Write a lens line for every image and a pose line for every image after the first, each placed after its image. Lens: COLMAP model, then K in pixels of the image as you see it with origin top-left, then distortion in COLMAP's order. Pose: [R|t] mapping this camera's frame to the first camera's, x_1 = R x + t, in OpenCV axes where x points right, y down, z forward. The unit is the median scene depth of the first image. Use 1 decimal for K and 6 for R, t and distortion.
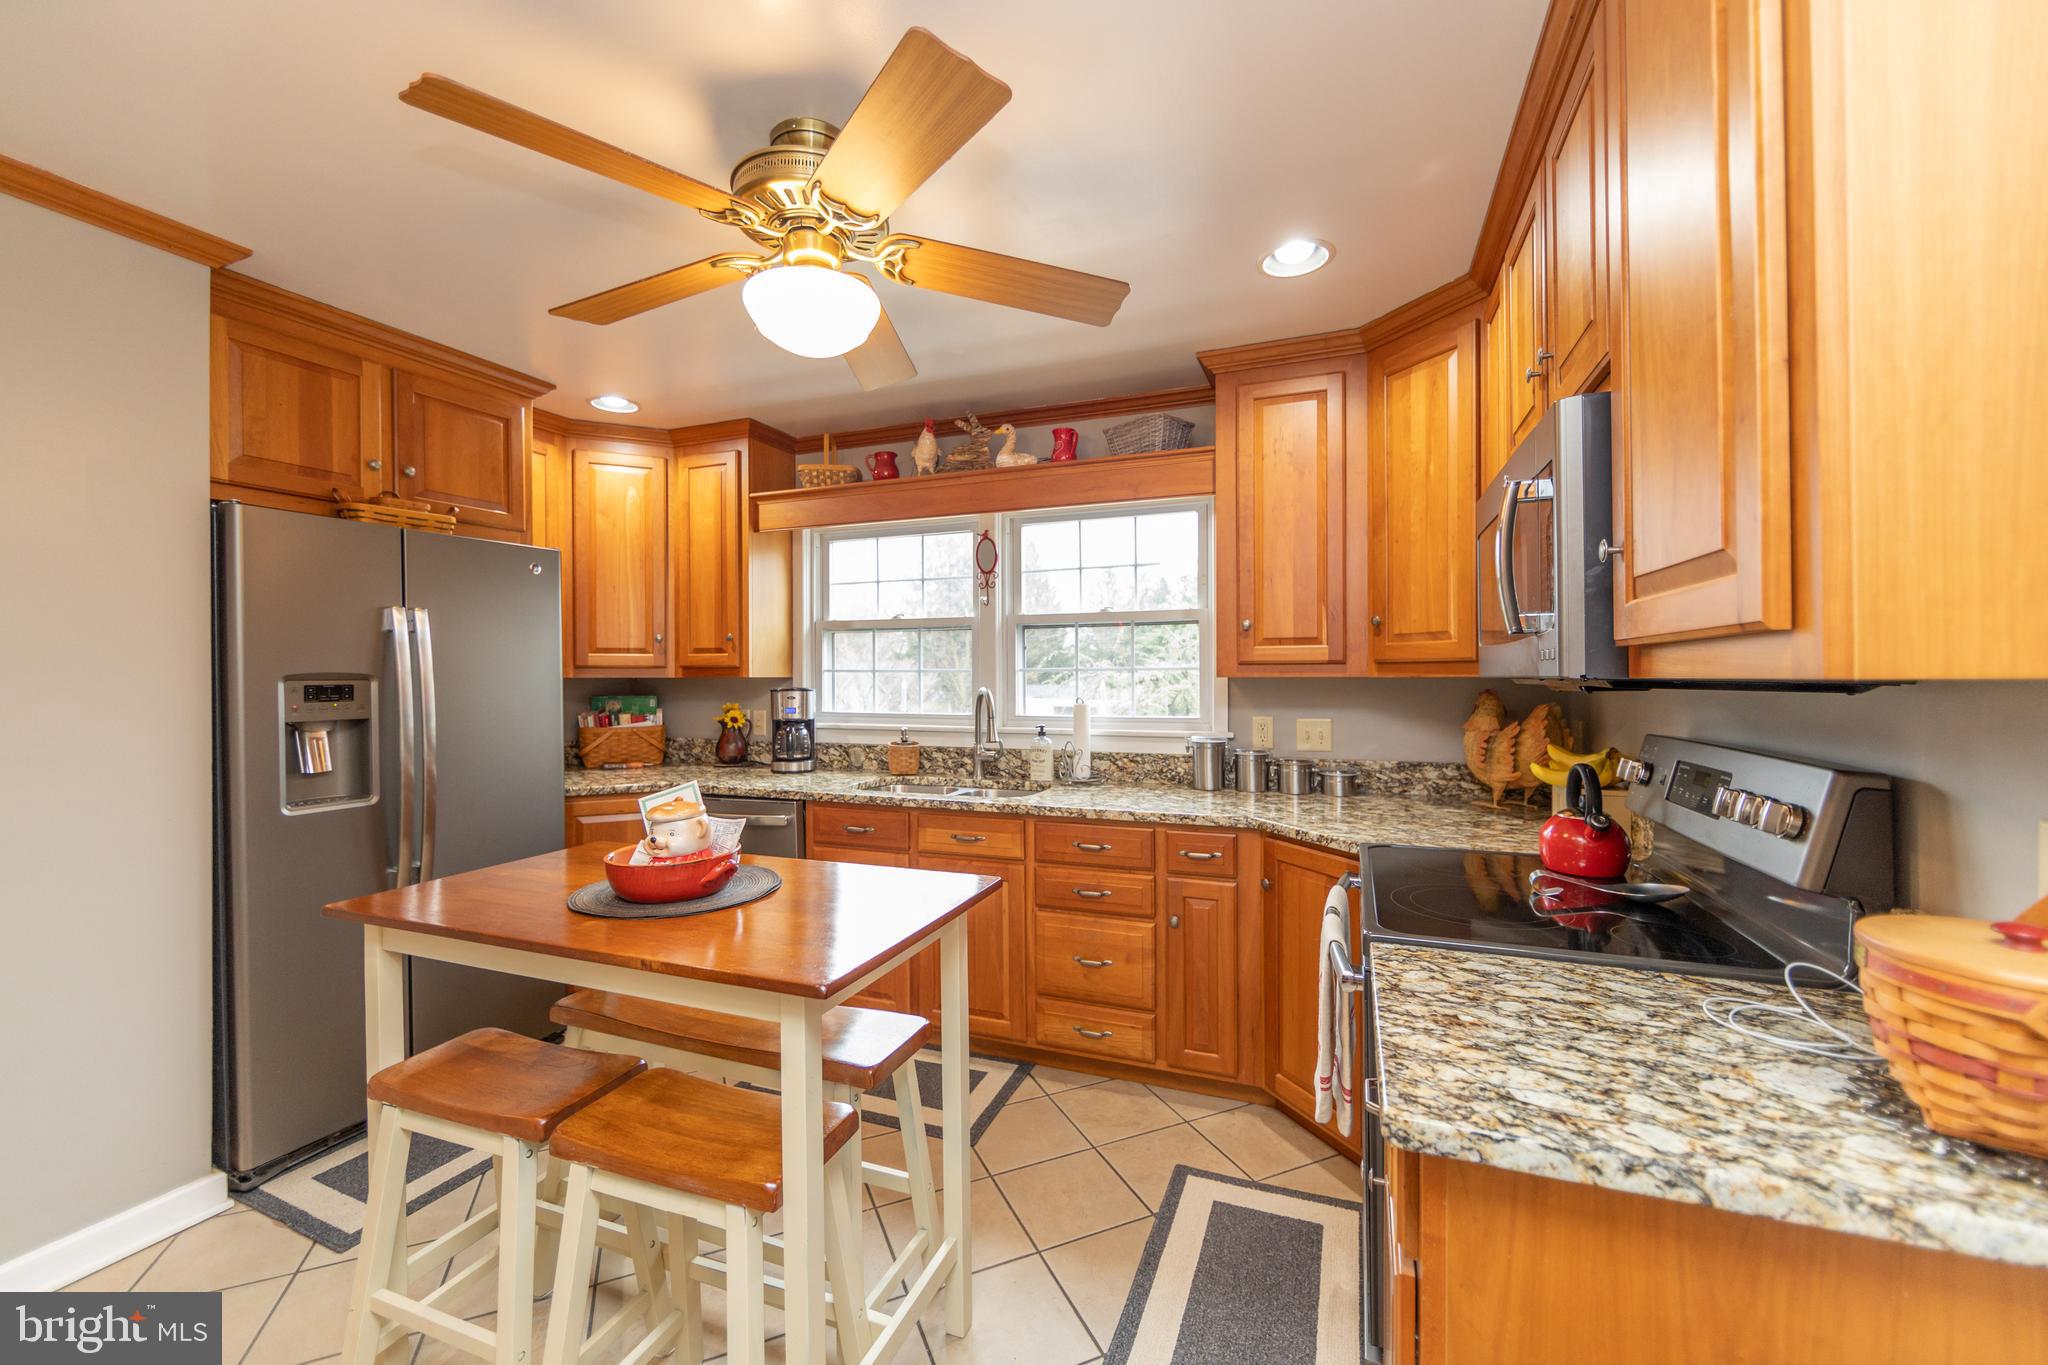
lens RADIAL K [[830.1, 0, 1038.8], [0, 830.1, 675.3], [0, 0, 1]] dist [-0.003017, -0.000593]
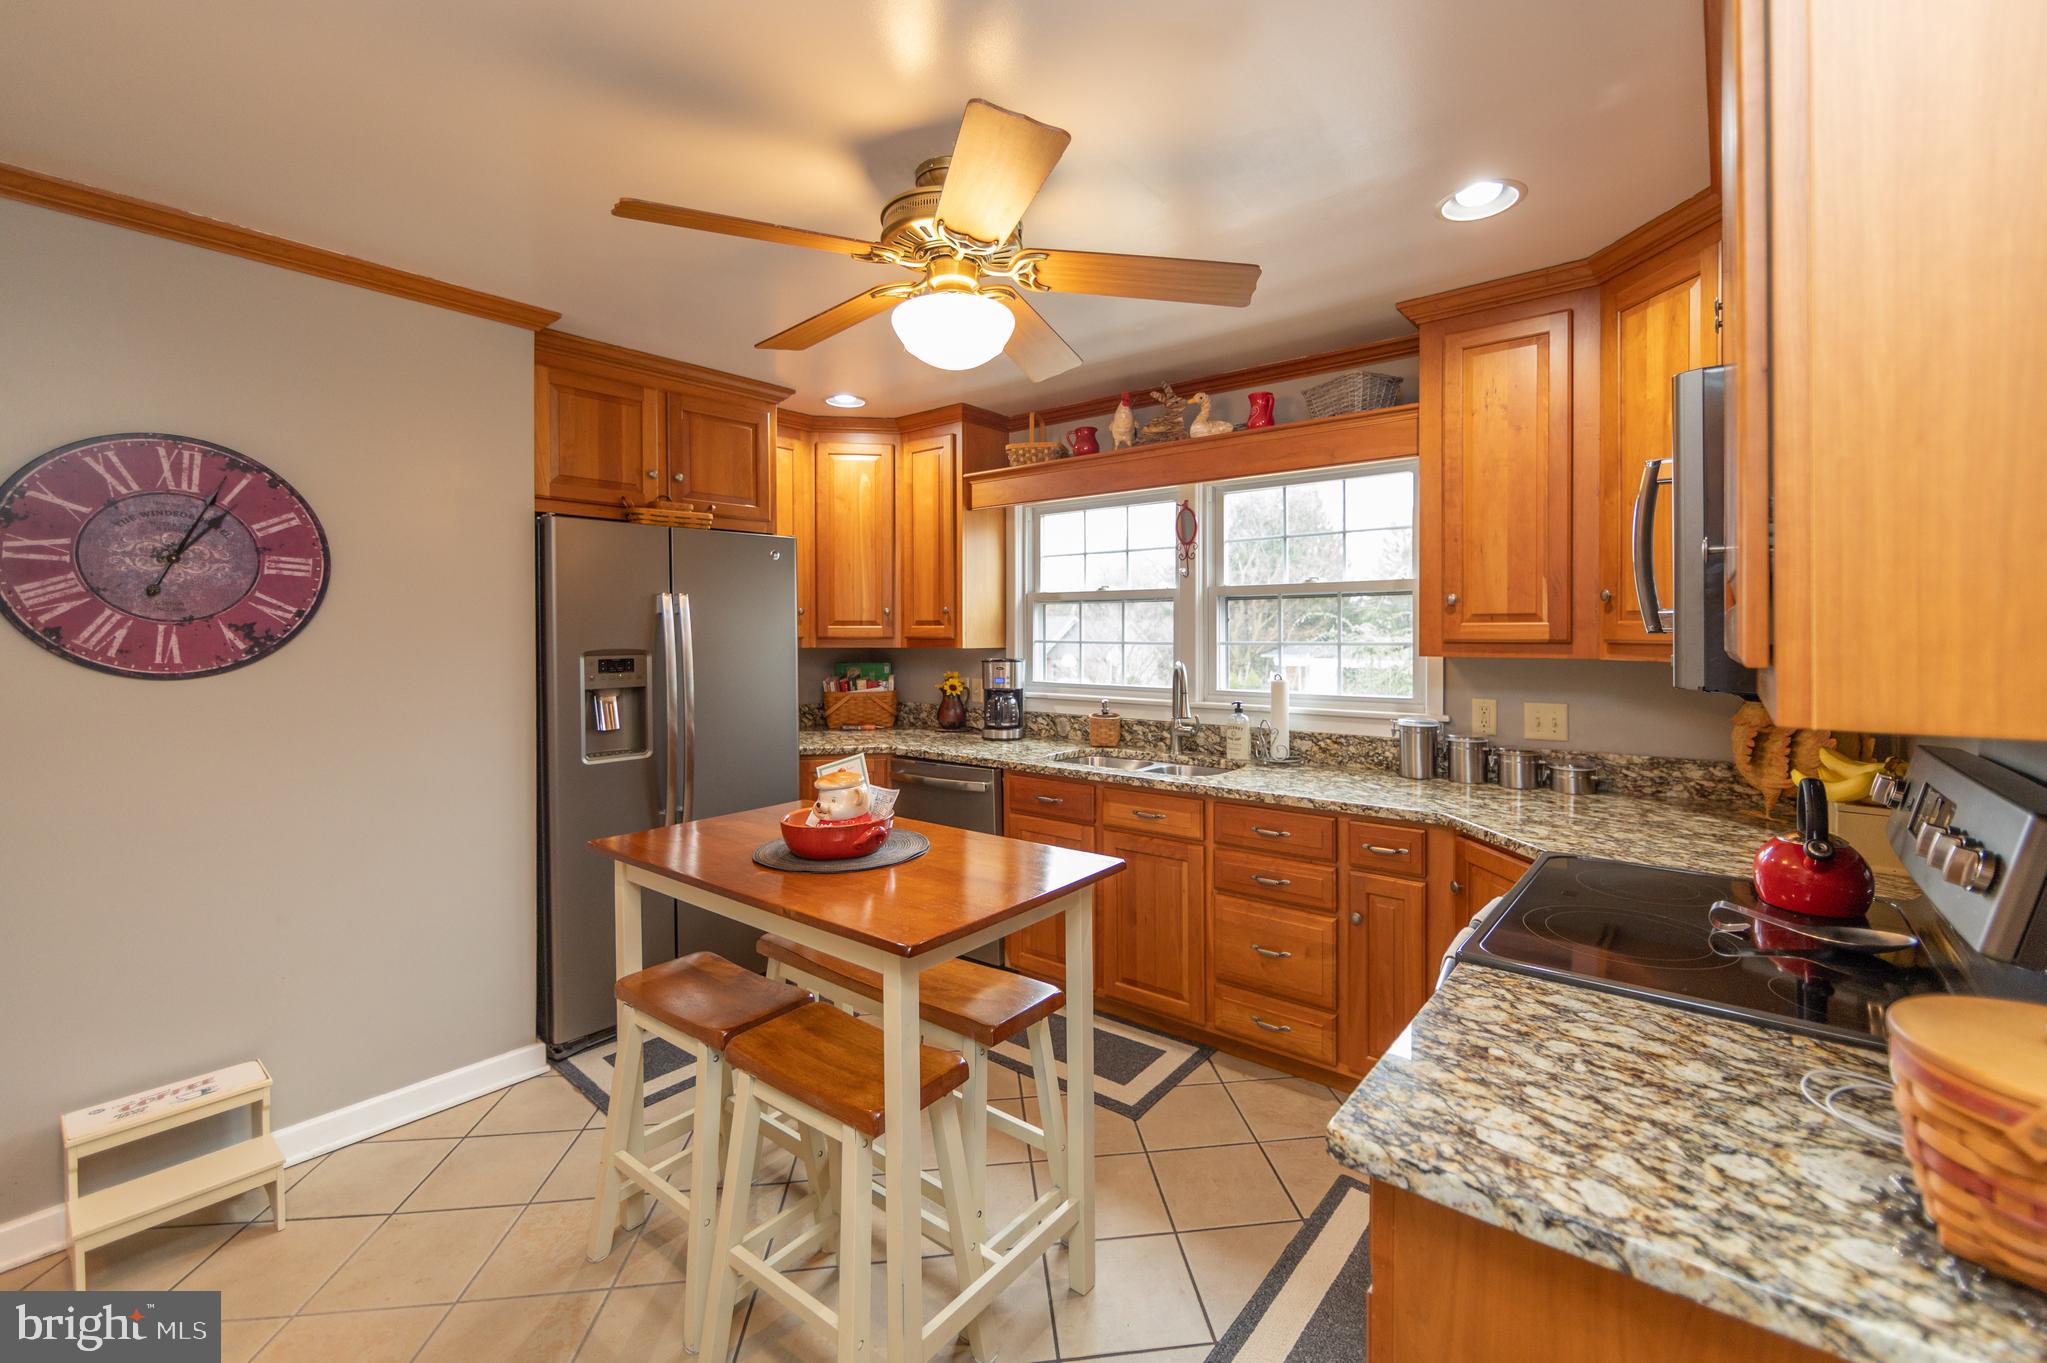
lens RADIAL K [[874.1, 0, 1059.4], [0, 874.1, 637.6], [0, 0, 1]] dist [-0.002897, -0.000018]
pose [[0.956760, 0.004225, -0.290847, 0.121619], [-0.002230, 0.999972, 0.007190, -0.025775], [0.290869, -0.006231, 0.956743, -0.038492]]
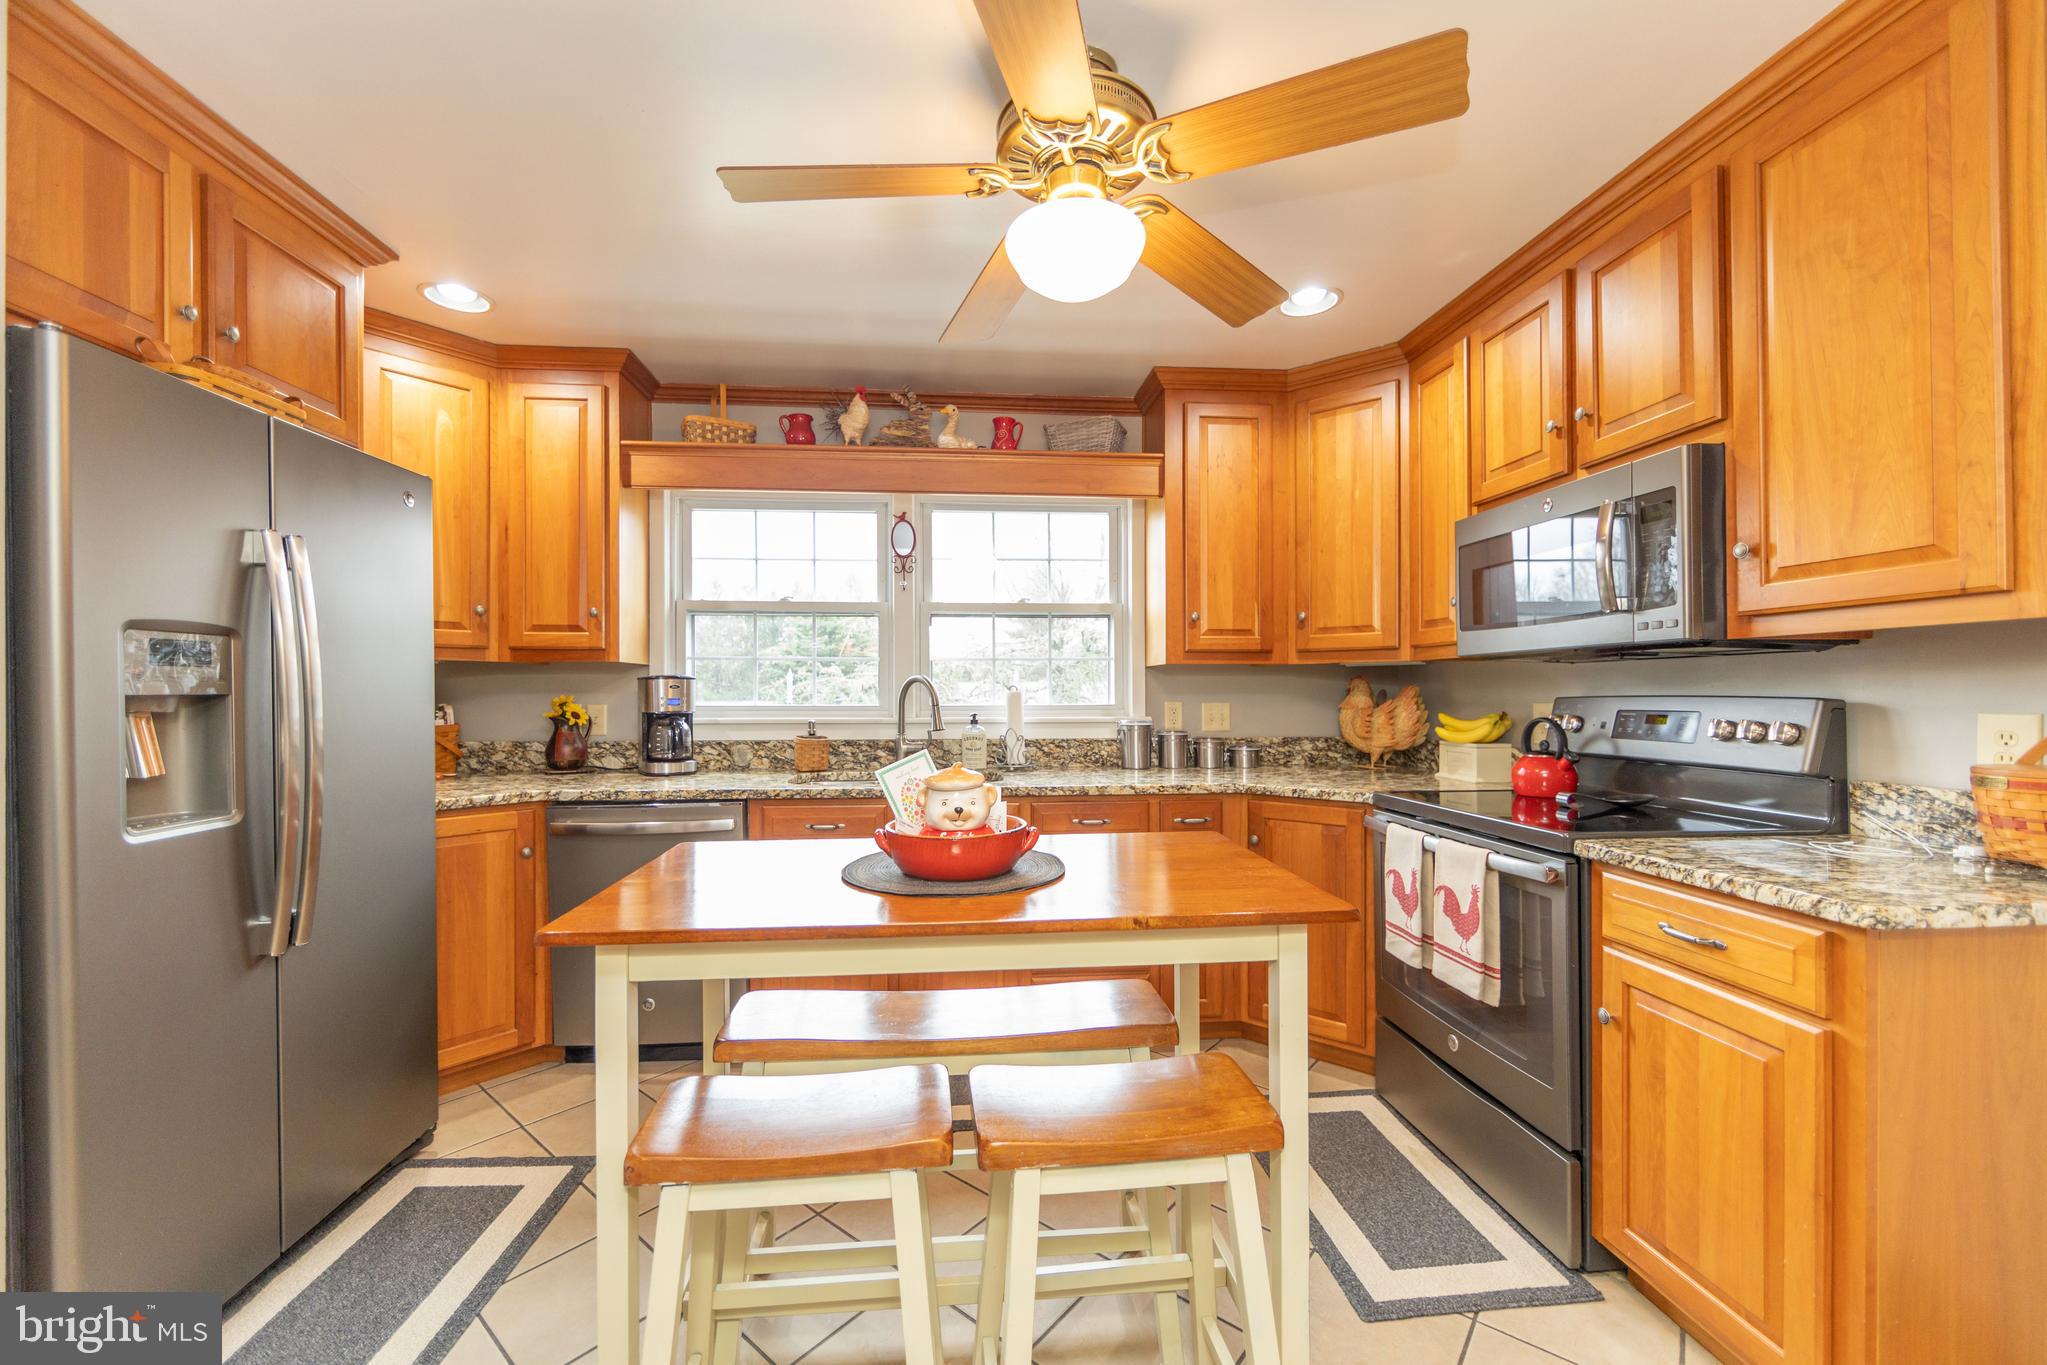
lens RADIAL K [[820.8, 0, 1038.4], [0, 820.8, 687.5], [0, 0, 1]] dist [-0.003224, -0.000250]
pose [[0.893410, 0.003685, 0.449227, -0.450721], [-0.000628, 0.999976, -0.006955, 0.044236], [-0.449241, 0.005932, 0.893391, 0.109069]]
